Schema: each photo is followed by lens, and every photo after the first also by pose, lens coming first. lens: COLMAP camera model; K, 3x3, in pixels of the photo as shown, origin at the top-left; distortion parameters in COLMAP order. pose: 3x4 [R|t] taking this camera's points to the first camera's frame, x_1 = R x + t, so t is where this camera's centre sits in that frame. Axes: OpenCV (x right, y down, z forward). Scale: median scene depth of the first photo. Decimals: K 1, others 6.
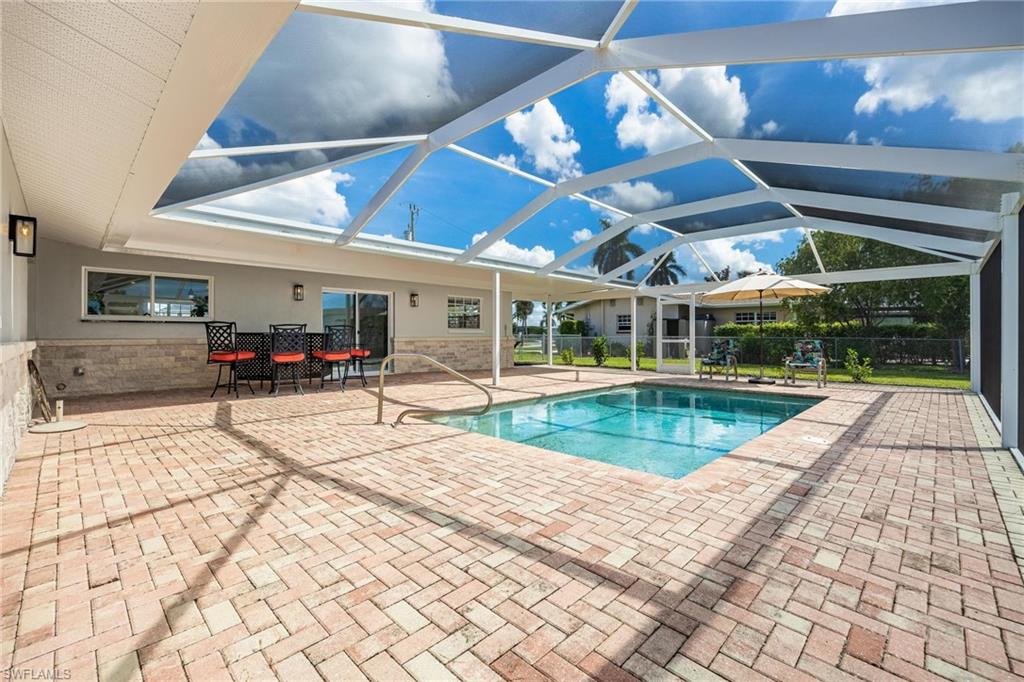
lens RADIAL K [[441.9, 0, 511.4], [0, 441.9, 336.7], [0, 0, 1]] dist [-0.008964, 0.000238]
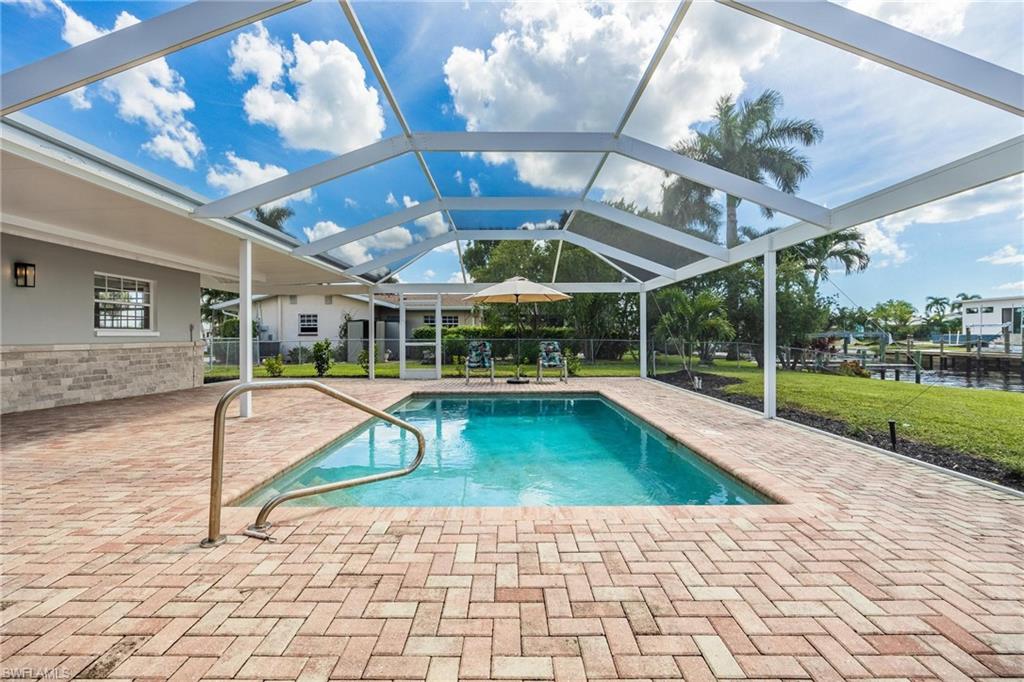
lens RADIAL K [[453.7, 0, 509.5], [0, 453.7, 339.1], [0, 0, 1]] dist [-0.008011, 0.000007]
pose [[0.716848, -0.008233, 0.697181, -0.162383], [0.007909, 0.999962, 0.003676, -0.002672], [-0.697185, 0.002879, 0.716885, 0.187835]]
